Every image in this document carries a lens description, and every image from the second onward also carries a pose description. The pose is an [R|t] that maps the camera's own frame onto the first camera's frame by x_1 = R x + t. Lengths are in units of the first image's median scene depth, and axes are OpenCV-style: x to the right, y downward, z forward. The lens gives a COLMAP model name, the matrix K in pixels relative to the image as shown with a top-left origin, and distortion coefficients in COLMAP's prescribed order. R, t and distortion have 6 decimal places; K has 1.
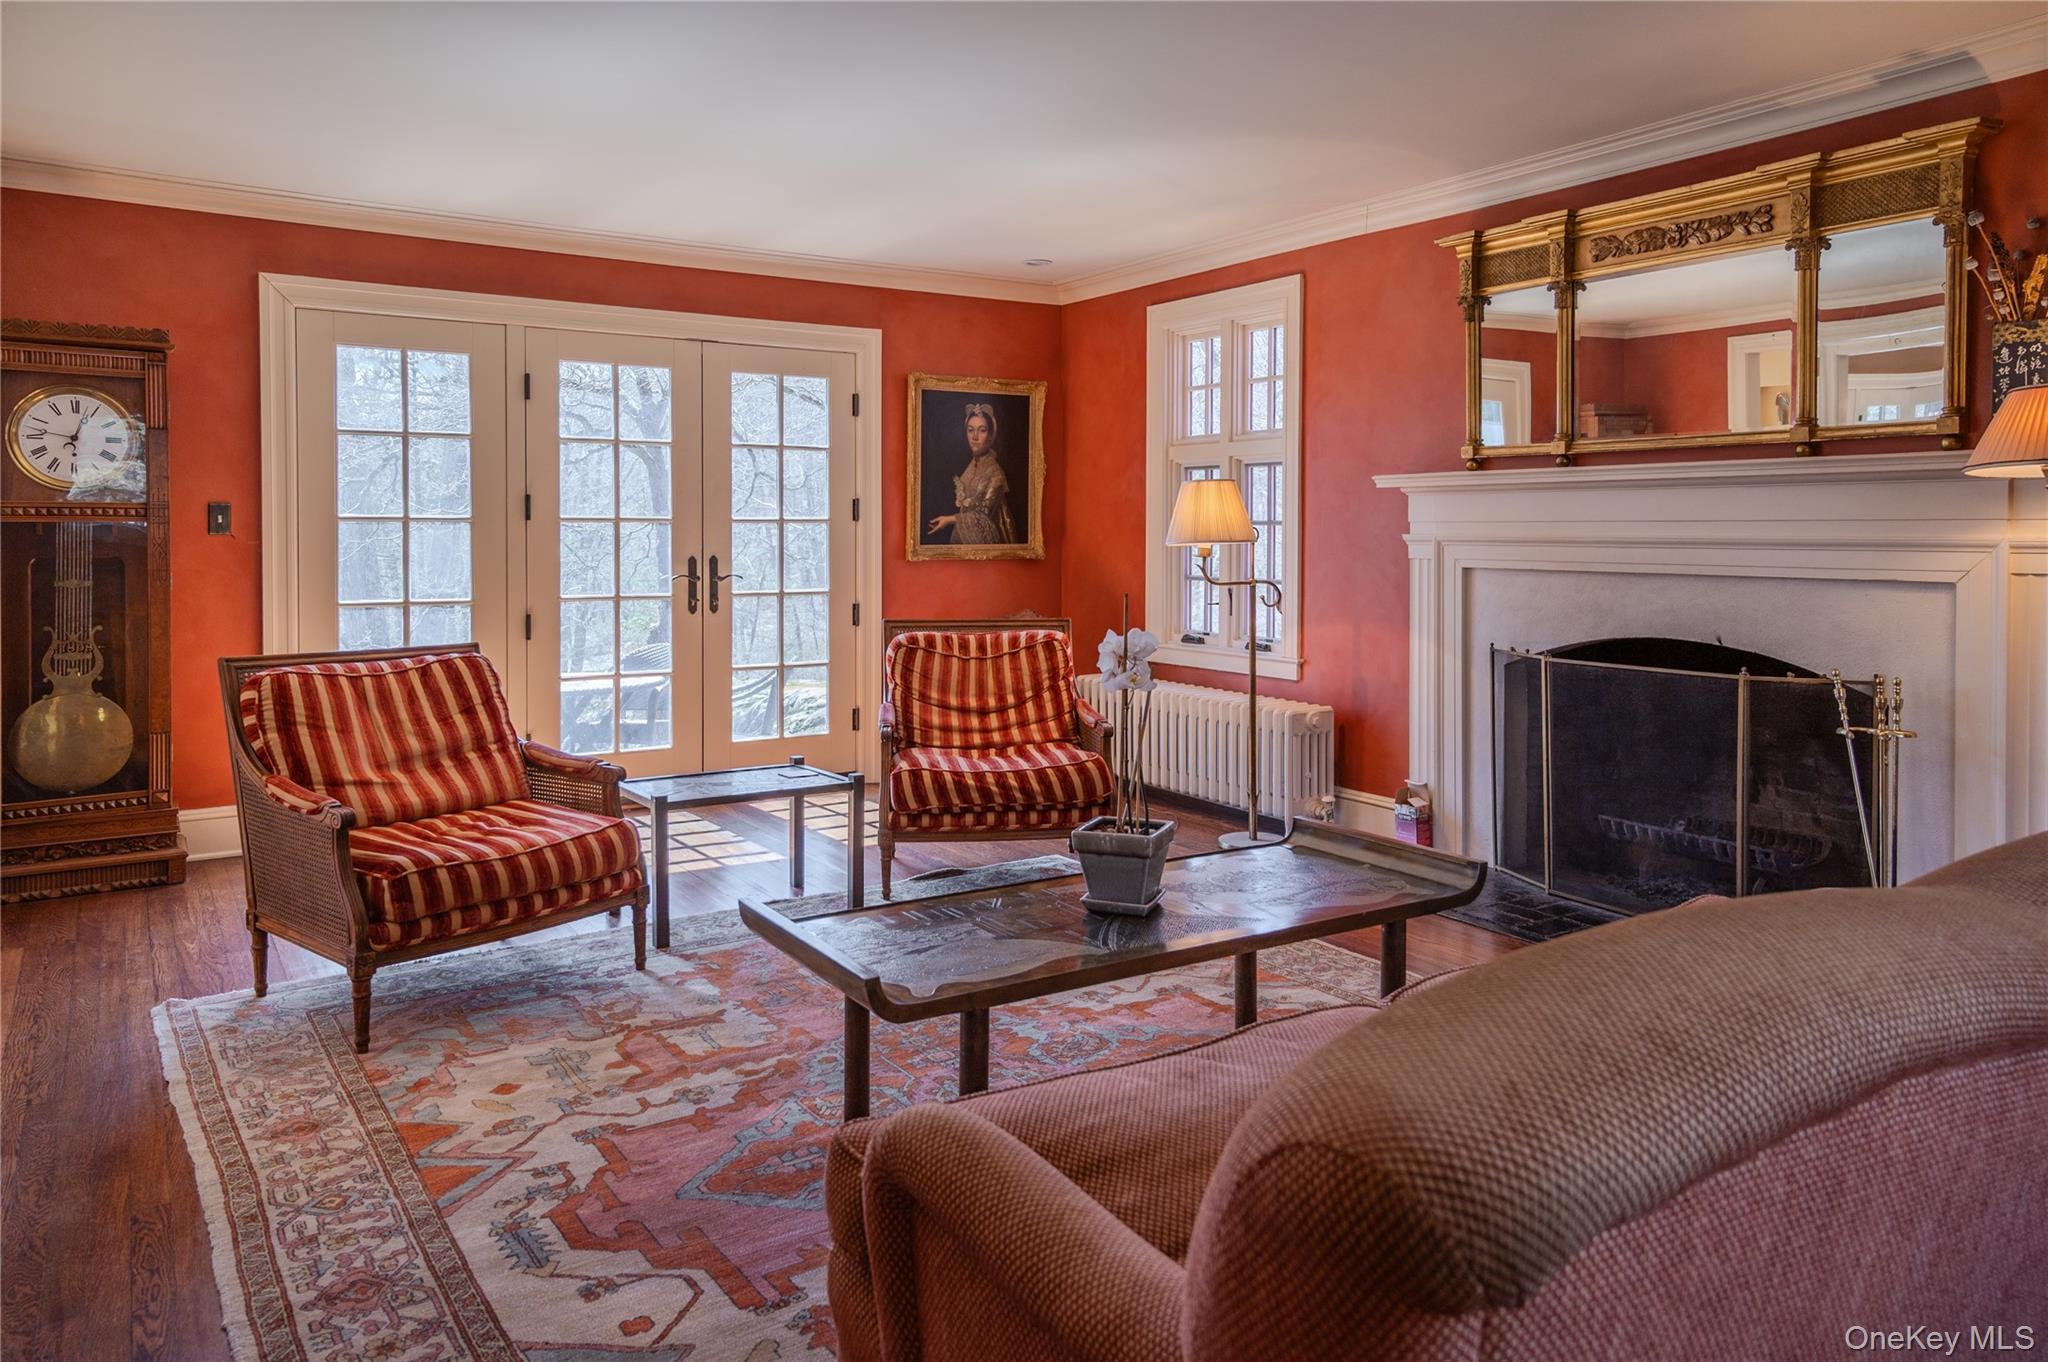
lens RADIAL K [[1357.8, 0, 966.4], [0, 1357.8, 619.0], [0, 0, 1]] dist [0.042756, 0.000419]
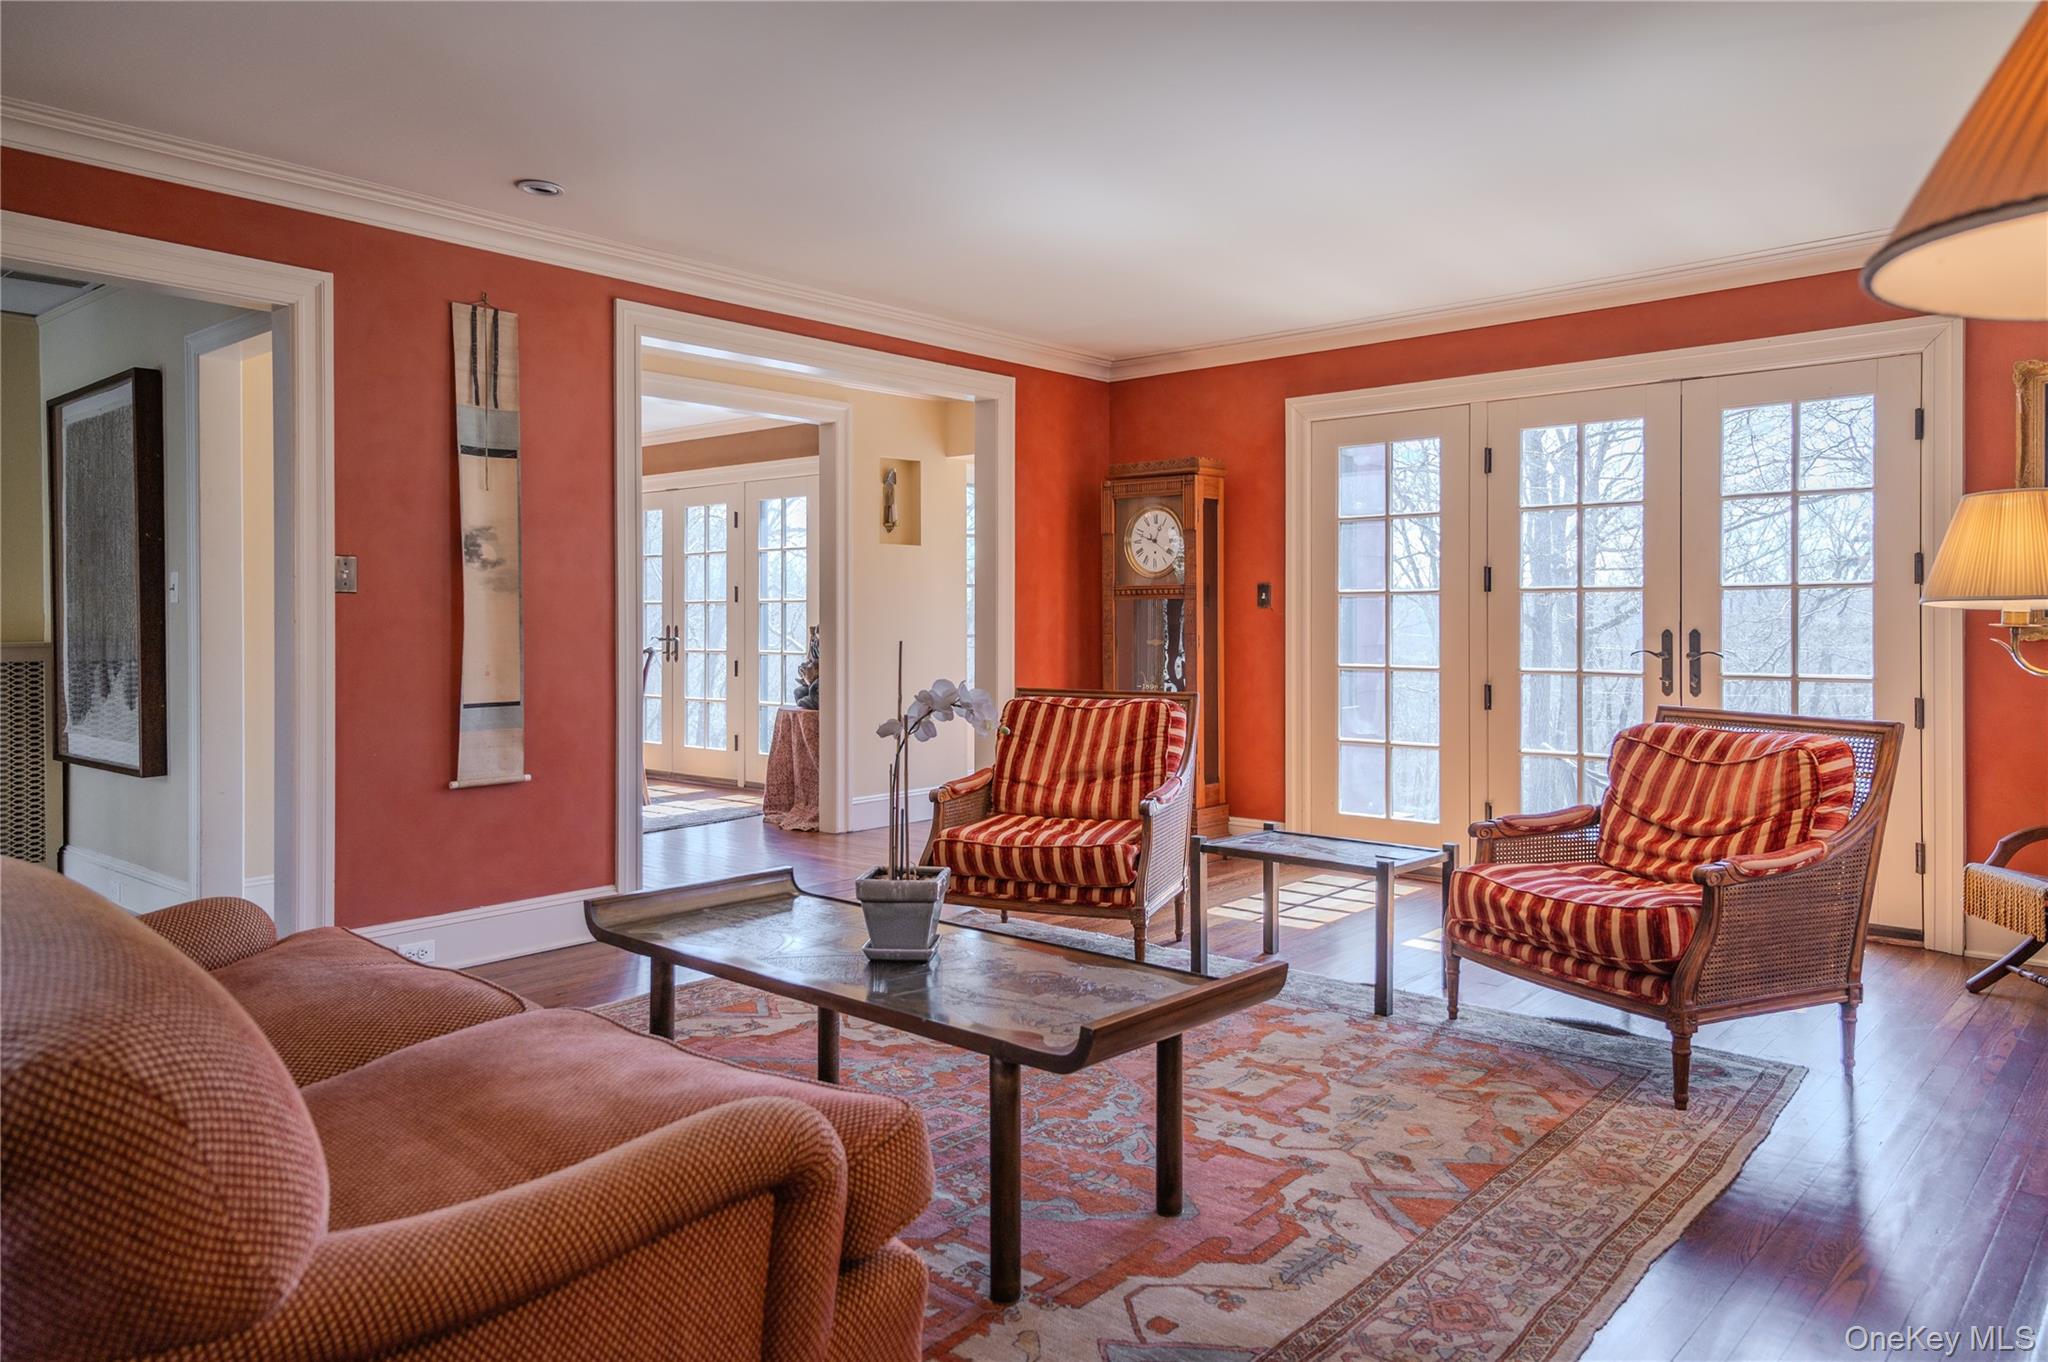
lens RADIAL K [[1357.8, 0, 966.4], [0, 1357.8, 619.0], [0, 0, 1]] dist [0.042756, 0.000419]
pose [[0.267368, 0.004254, -0.963585, 0.589387], [-0.050727, 0.998666, -0.009666, -0.024135], [0.962258, 0.051464, 0.267227, 0.382530]]
